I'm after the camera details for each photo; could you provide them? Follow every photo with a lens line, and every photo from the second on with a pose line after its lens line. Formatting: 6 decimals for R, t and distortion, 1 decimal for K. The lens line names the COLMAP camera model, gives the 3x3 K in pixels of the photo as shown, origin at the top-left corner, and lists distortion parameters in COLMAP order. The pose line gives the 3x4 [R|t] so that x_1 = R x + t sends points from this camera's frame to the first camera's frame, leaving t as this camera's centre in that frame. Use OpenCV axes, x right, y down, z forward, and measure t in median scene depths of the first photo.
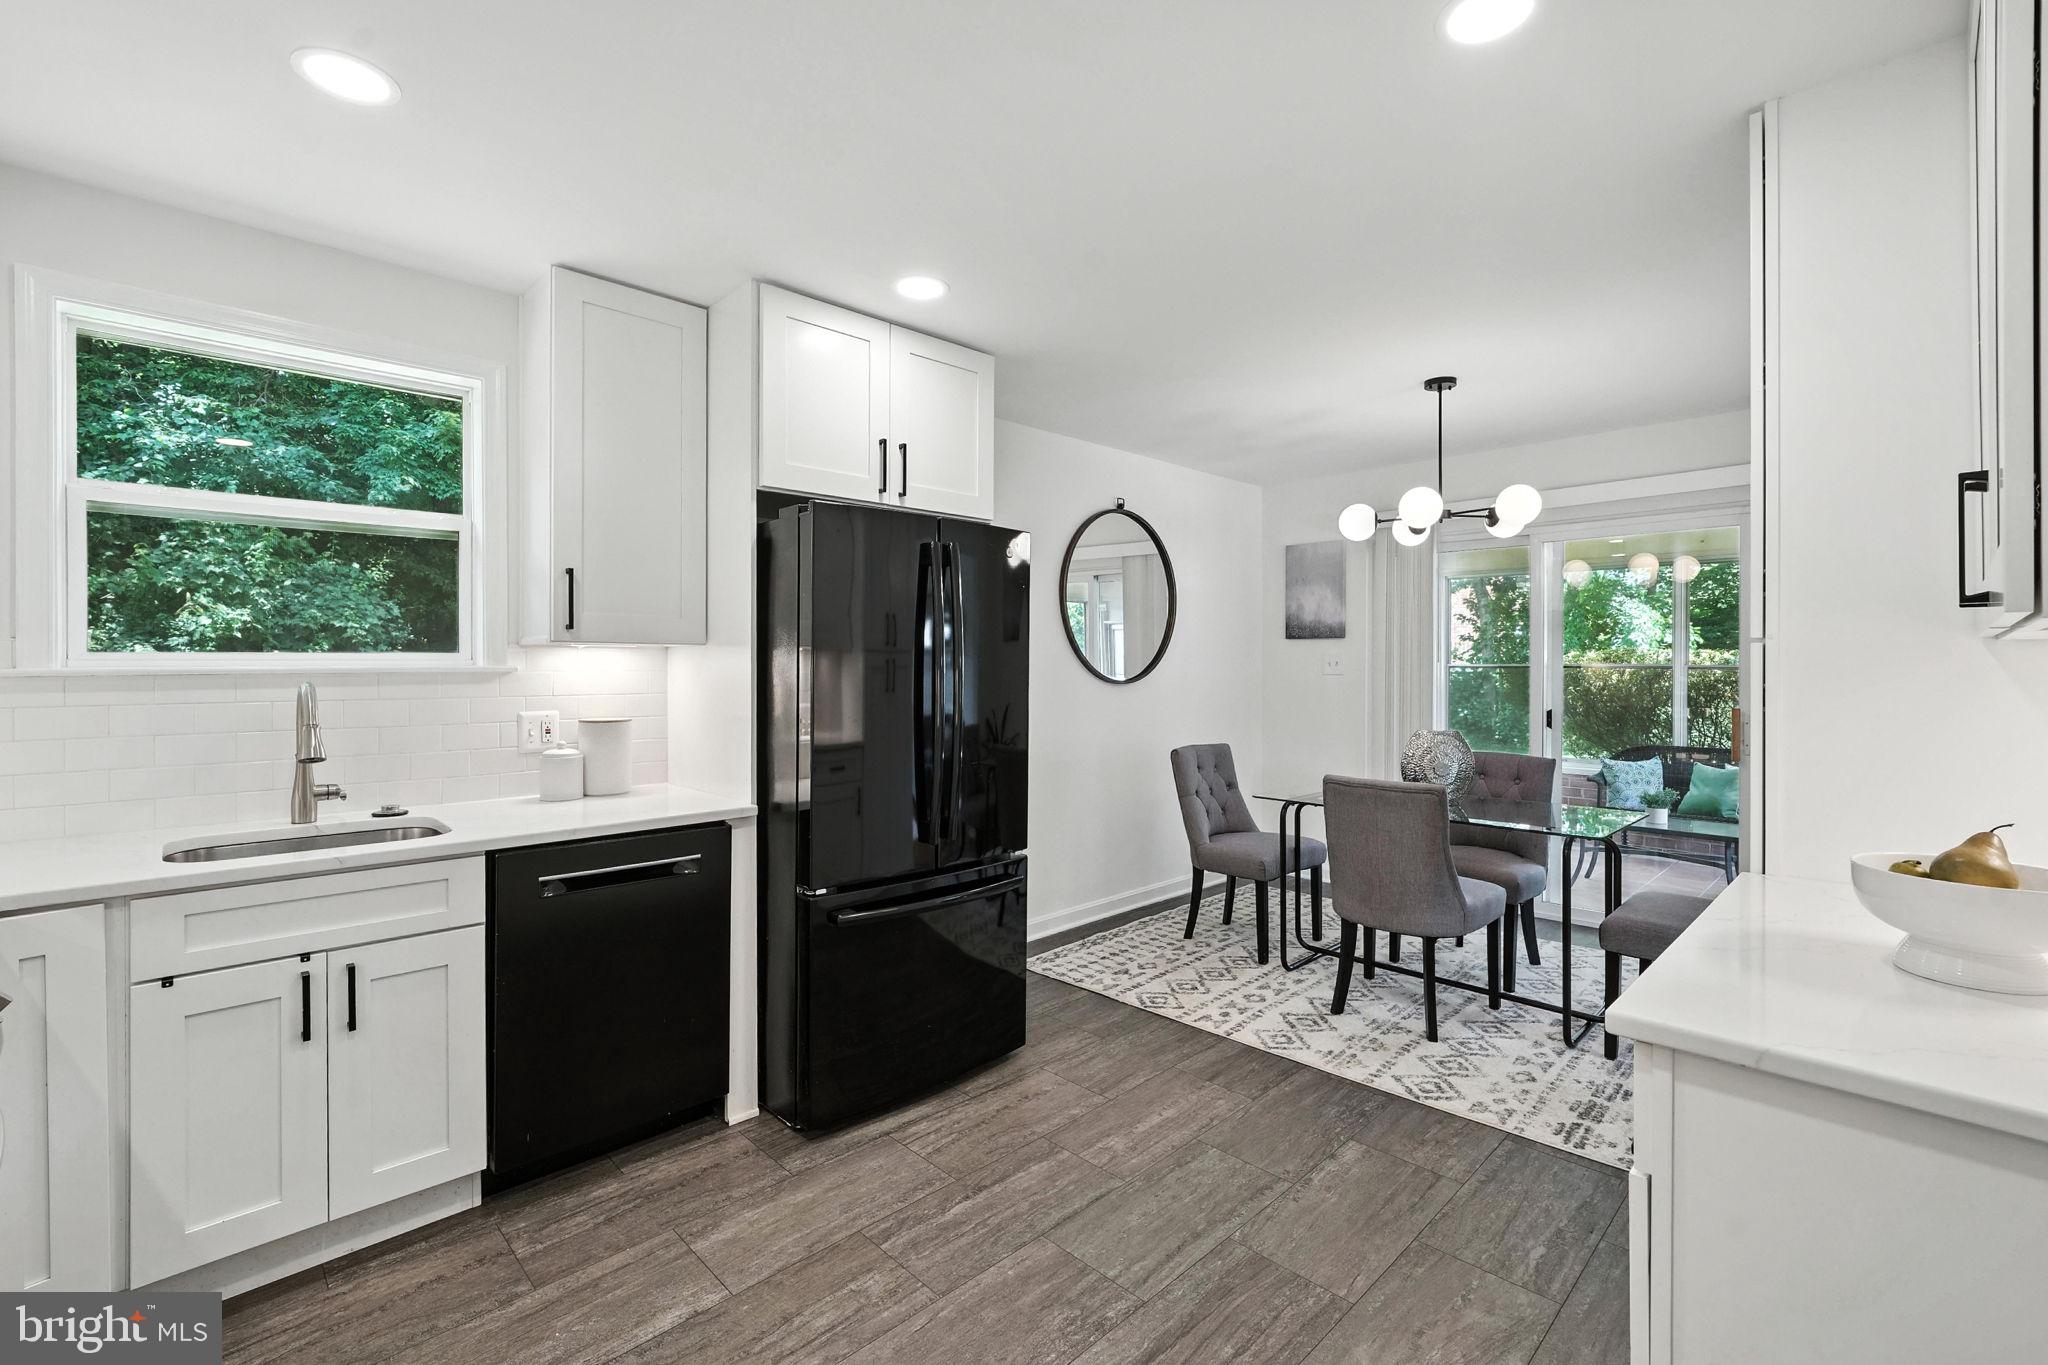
lens RADIAL K [[852.6, 0, 1027.4], [0, 852.6, 673.4], [0, 0, 1]] dist [0.000274, 0.000057]
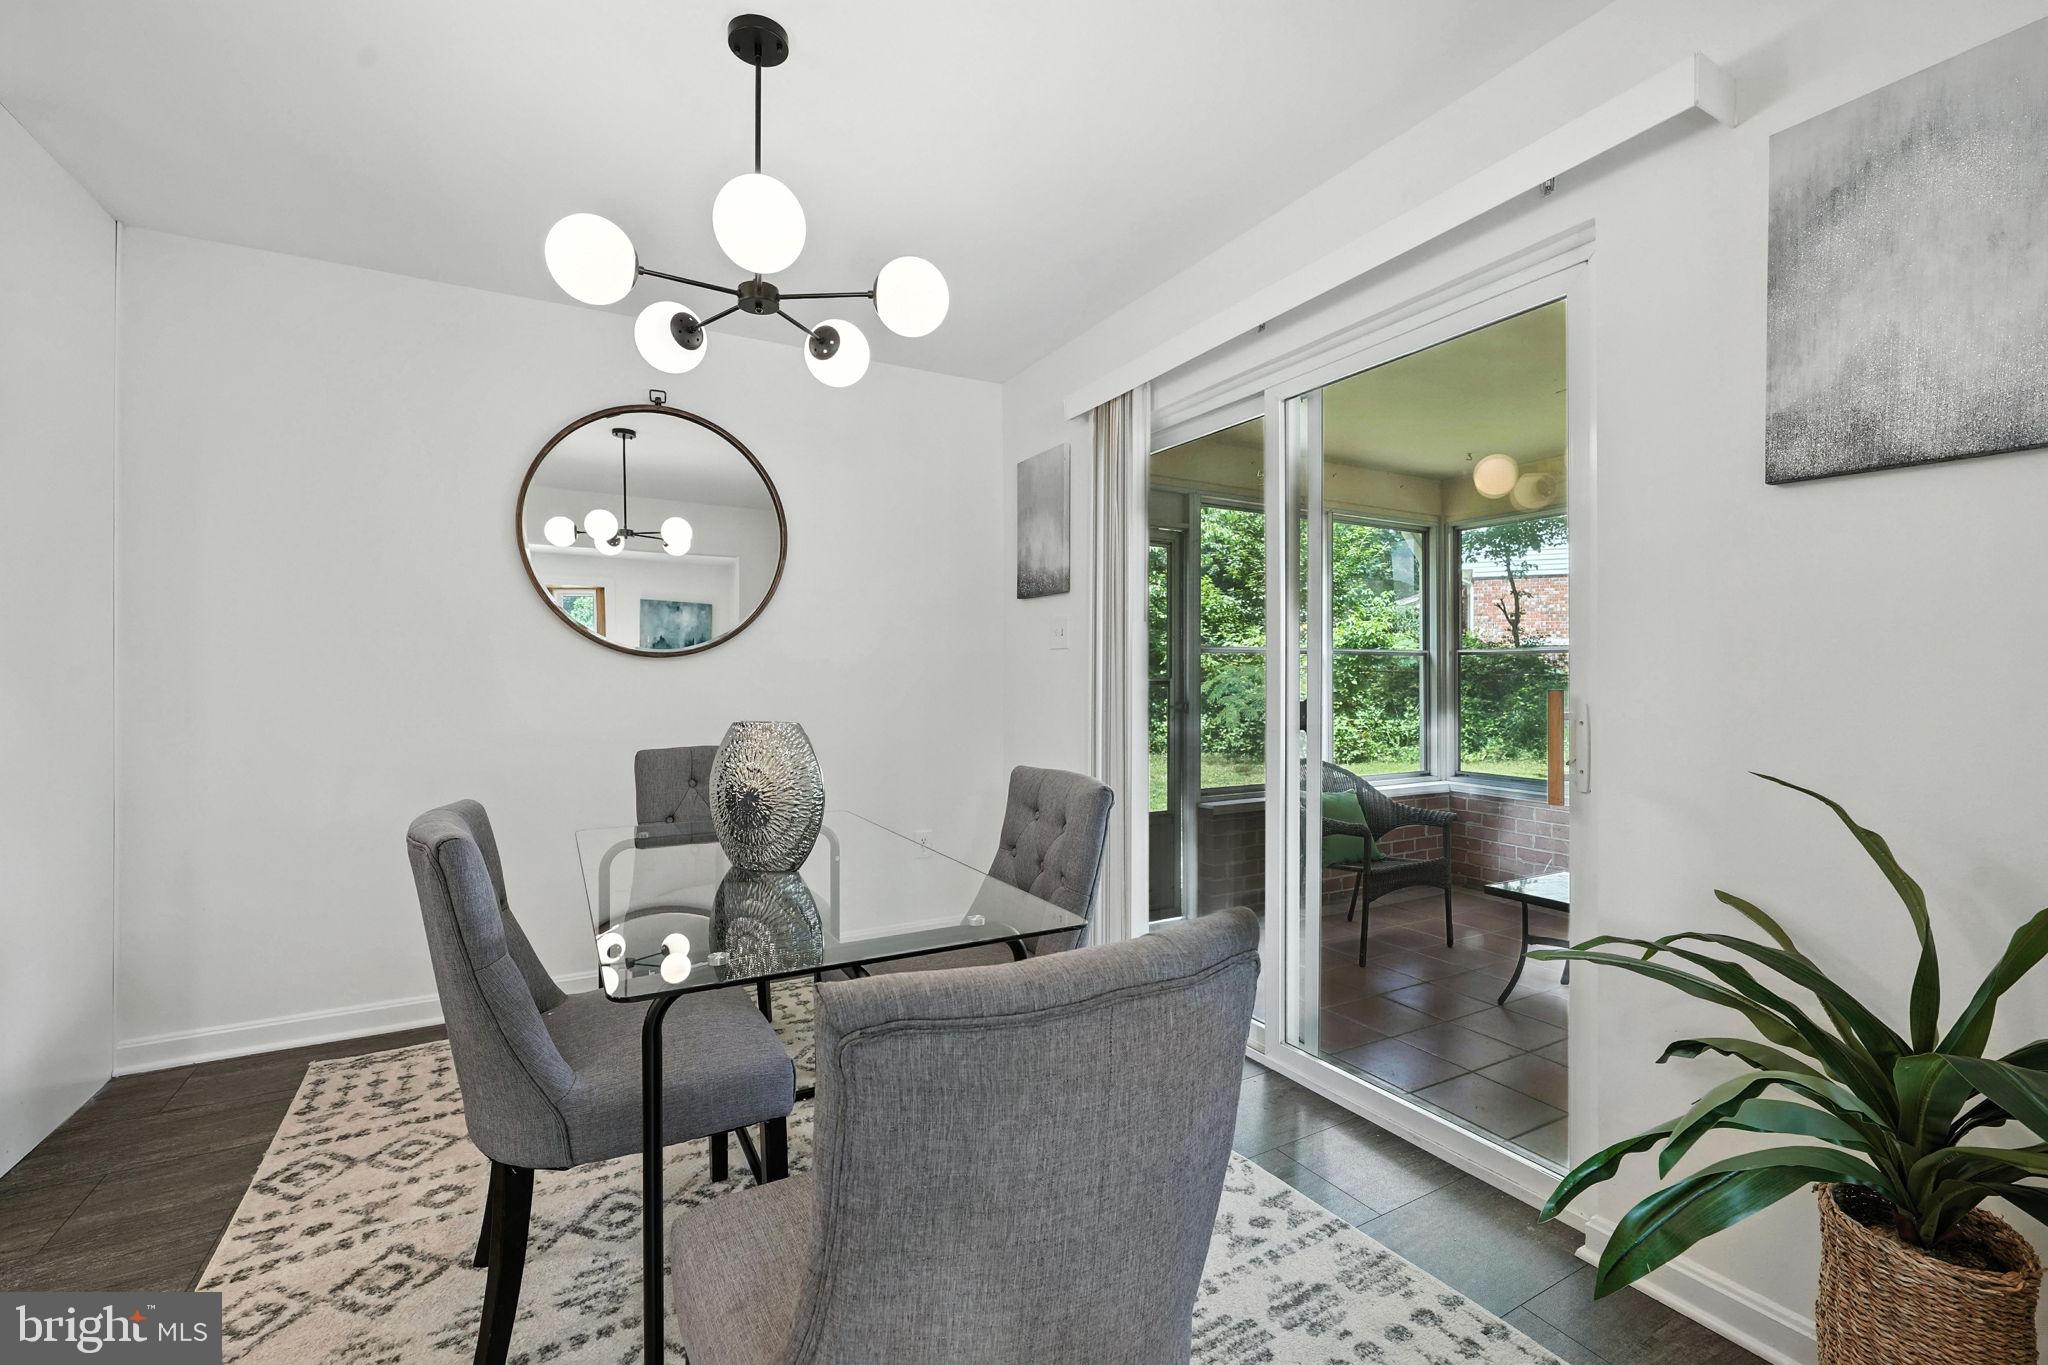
lens RADIAL K [[833.4, 0, 1024.0], [0, 833.4, 682.5], [0, 0, 1]] dist [-0.000305, -0.000126]
pose [[0.968245, 0.002758, -0.249987, 0.728609], [-0.003508, 0.999991, -0.002555, 0.042717], [0.249978, 0.003351, 0.968246, 0.535473]]
